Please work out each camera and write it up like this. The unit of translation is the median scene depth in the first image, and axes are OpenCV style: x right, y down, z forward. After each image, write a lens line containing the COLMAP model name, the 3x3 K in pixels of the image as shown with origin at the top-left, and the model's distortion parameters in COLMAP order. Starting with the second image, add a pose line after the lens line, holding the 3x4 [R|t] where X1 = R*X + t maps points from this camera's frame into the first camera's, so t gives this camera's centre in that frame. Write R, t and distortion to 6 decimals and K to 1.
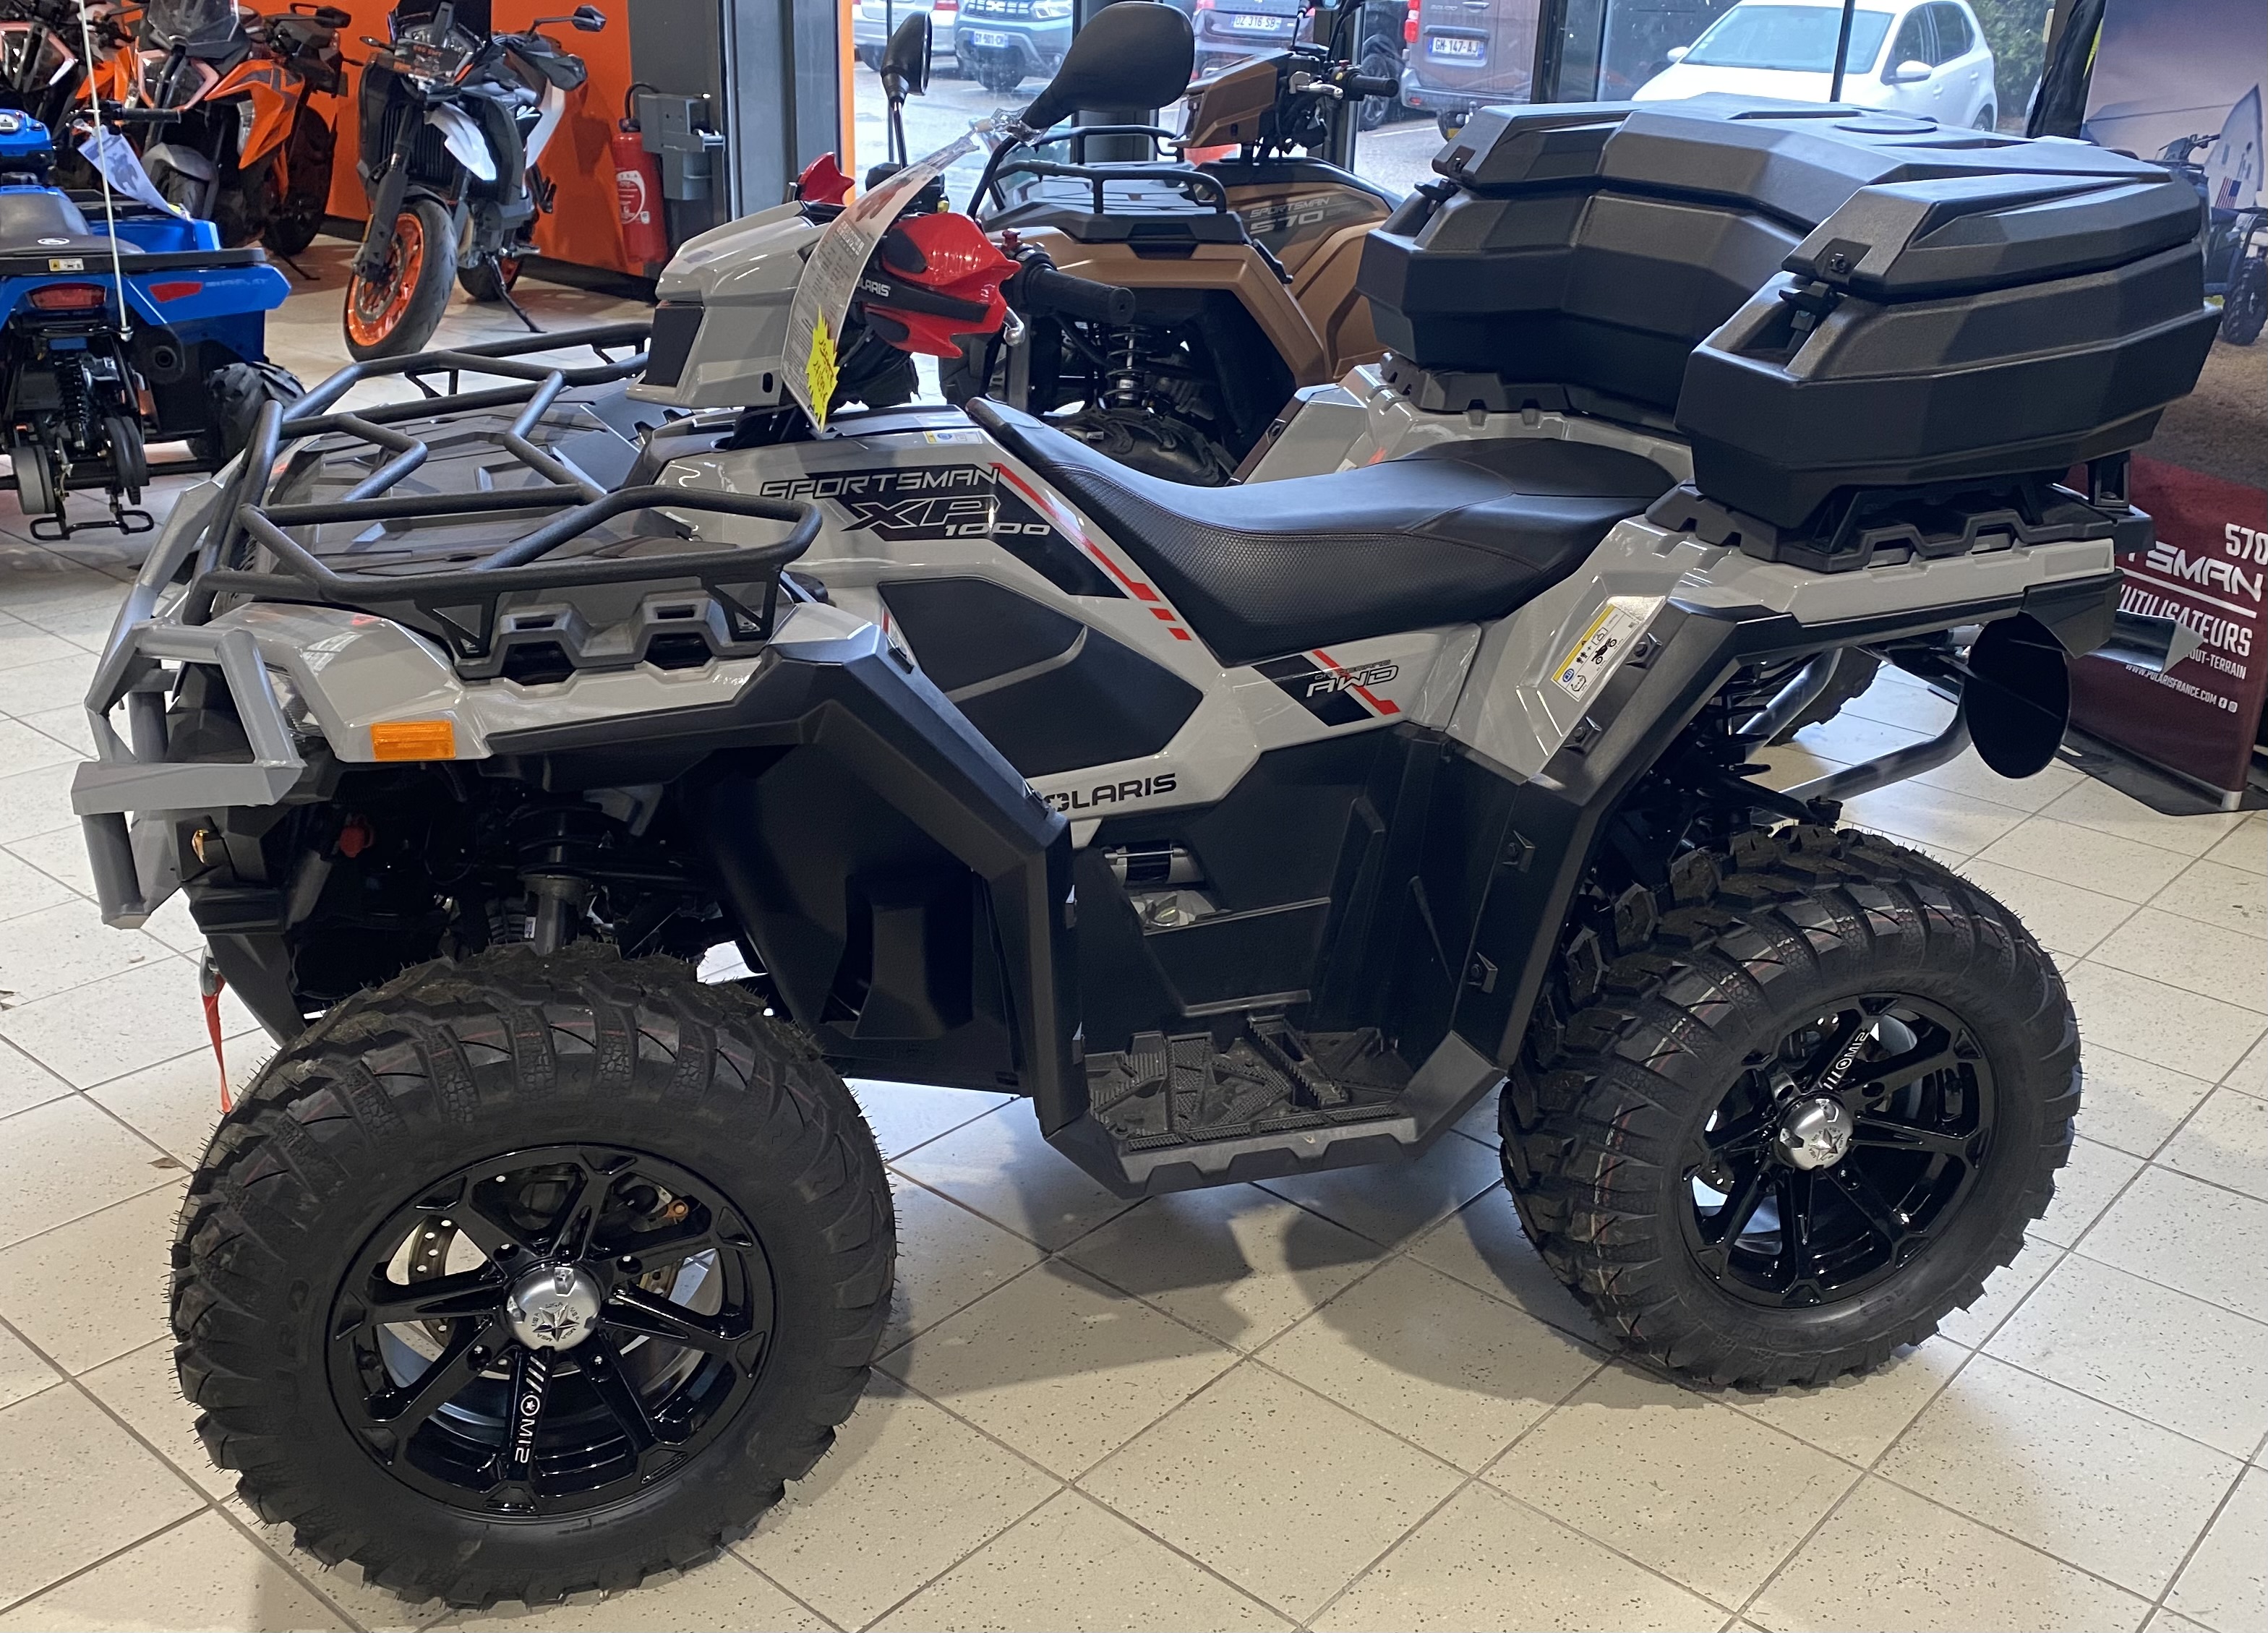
lens RADIAL K [[2246.9, 0, 1200.5], [0, 2246.9, 814.2], [0, 0, 1]] dist [0.036774, -0.004441]
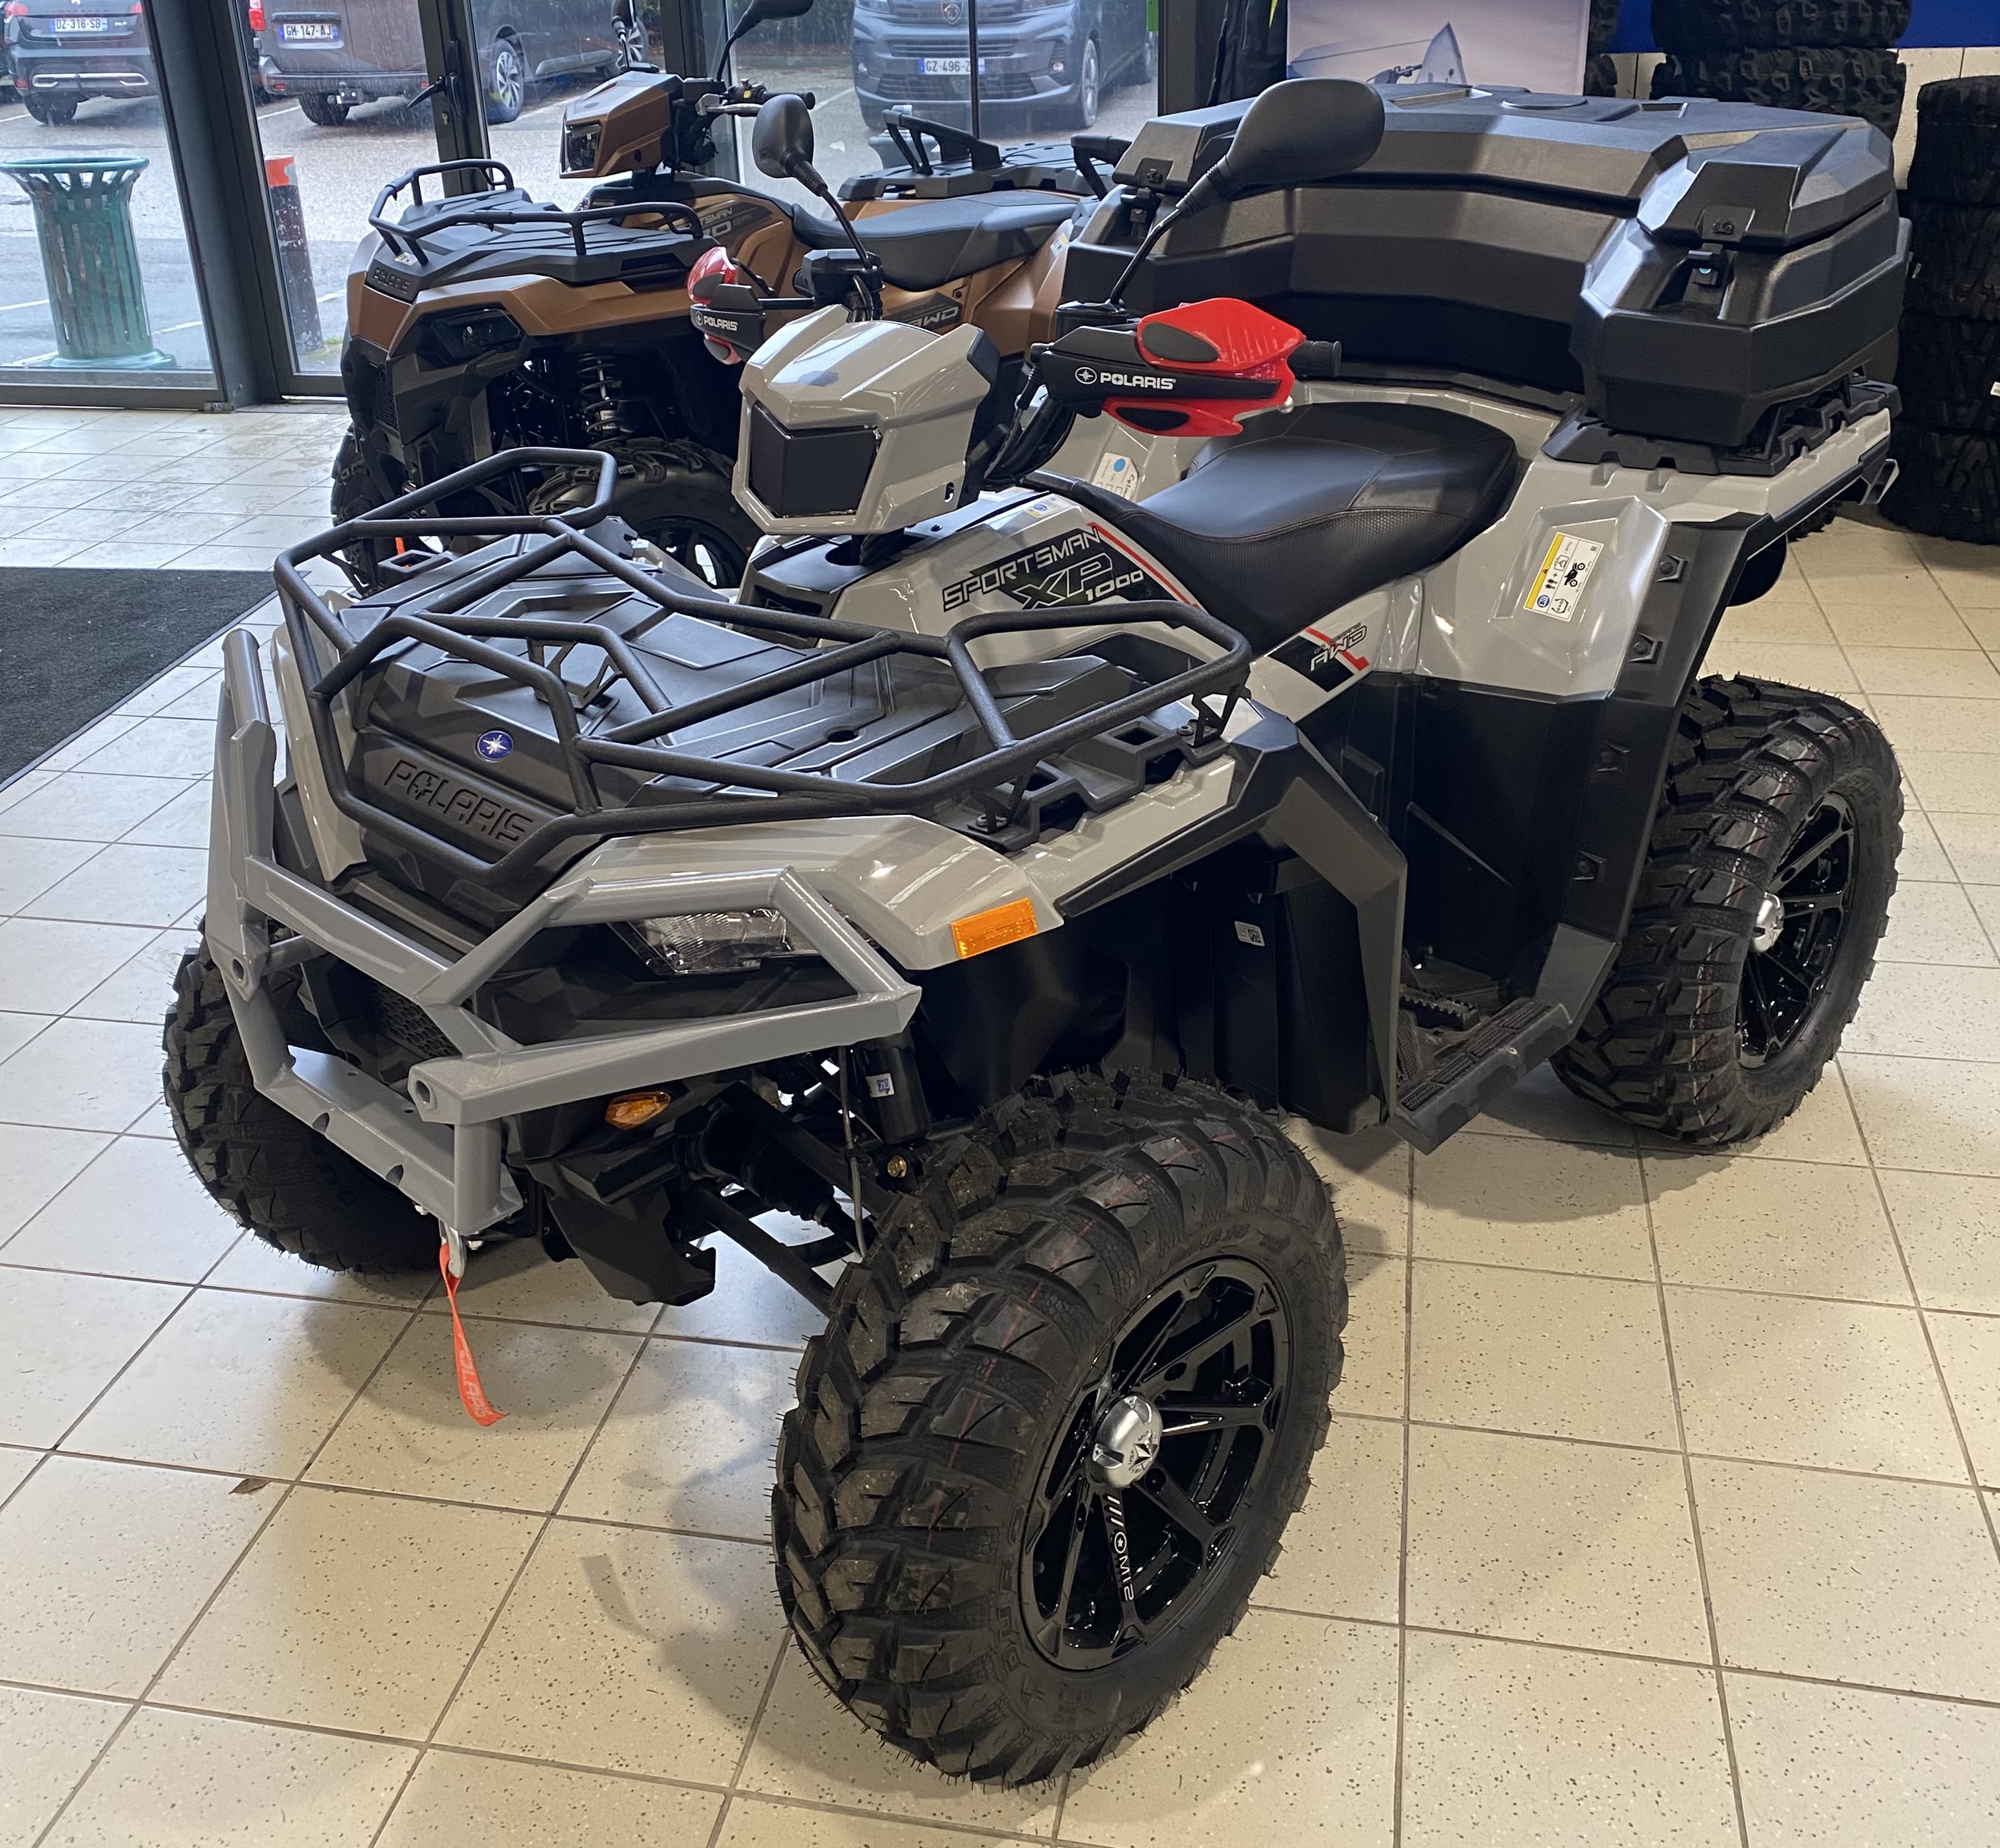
lens RADIAL K [[2014.2, 0, 1001.8], [0, 2014.2, 743.5], [0, 0, 1]] dist [0.025062, 0.005086]
pose [[0.877525, -0.245617, 0.411852, -0.499525], [0.234426, 0.968969, 0.078378, -0.130327], [-0.418323, 0.027770, 0.907874, 0.160453]]
